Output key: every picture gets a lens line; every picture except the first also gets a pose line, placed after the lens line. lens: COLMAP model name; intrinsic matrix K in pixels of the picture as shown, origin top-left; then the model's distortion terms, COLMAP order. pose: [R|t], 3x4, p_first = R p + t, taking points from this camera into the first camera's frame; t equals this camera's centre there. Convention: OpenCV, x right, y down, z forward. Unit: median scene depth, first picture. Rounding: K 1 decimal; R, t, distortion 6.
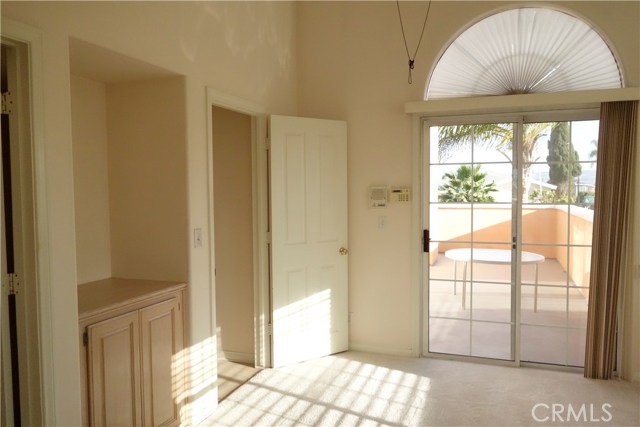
lens RADIAL K [[504.5, 0, 315.9], [0, 504.5, 212.7], [0, 0, 1]] dist [0.001764, -0.002693]
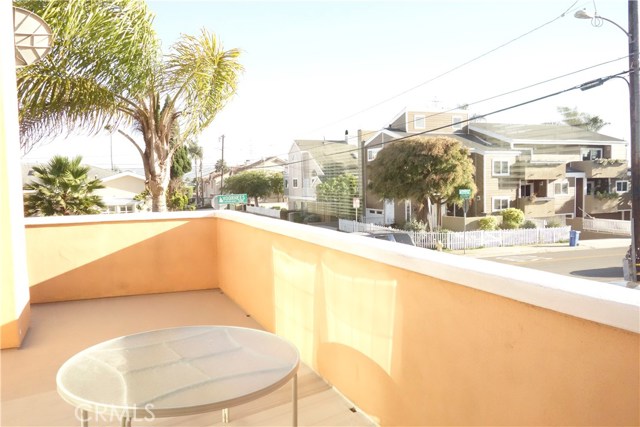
lens RADIAL K [[504.5, 0, 315.9], [0, 504.5, 212.7], [0, 0, 1]] dist [0.001764, -0.002693]
pose [[0.722545, -0.050026, 0.689512, 0.039473], [0.044781, 0.998671, 0.025530, -0.010639], [-0.689872, 0.012431, 0.723825, 0.164691]]
